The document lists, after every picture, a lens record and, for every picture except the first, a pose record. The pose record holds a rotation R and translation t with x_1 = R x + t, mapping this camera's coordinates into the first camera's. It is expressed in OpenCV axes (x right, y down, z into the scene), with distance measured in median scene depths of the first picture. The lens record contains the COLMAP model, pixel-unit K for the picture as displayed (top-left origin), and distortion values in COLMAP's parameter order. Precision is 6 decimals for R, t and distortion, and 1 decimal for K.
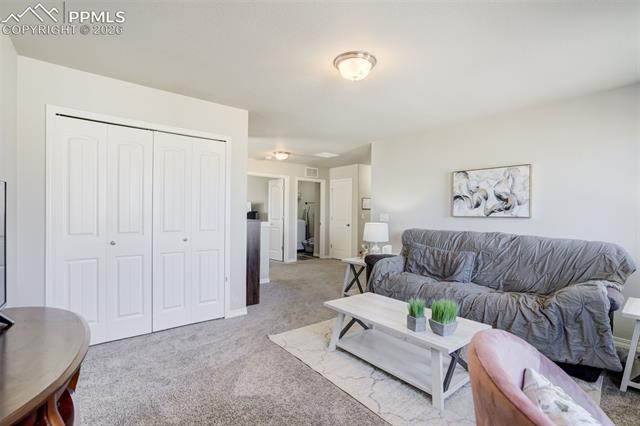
lens RADIAL K [[296.9, 0, 323.4], [0, 296.9, 215.8], [0, 0, 1]] dist [-0.045337, 0.012674]
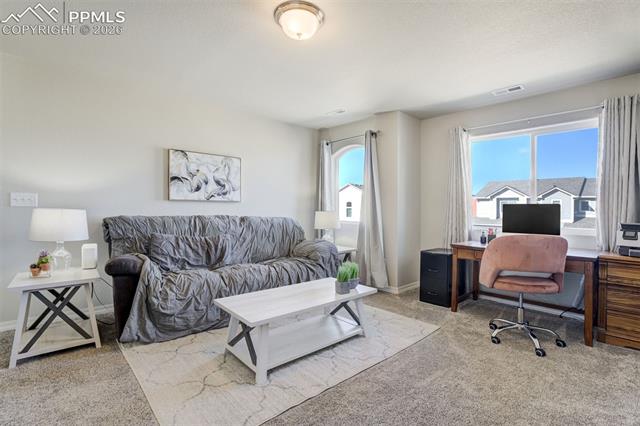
lens RADIAL K [[296.9, 0, 323.3], [0, 296.9, 213.3], [0, 0, 1]] dist [-0.045337, 0.012674]
pose [[-0.050513, -0.029567, 0.998286, -0.504691], [-0.011083, 0.999517, 0.029042, 0.013194], [-0.998662, -0.009597, -0.050817, 0.653238]]
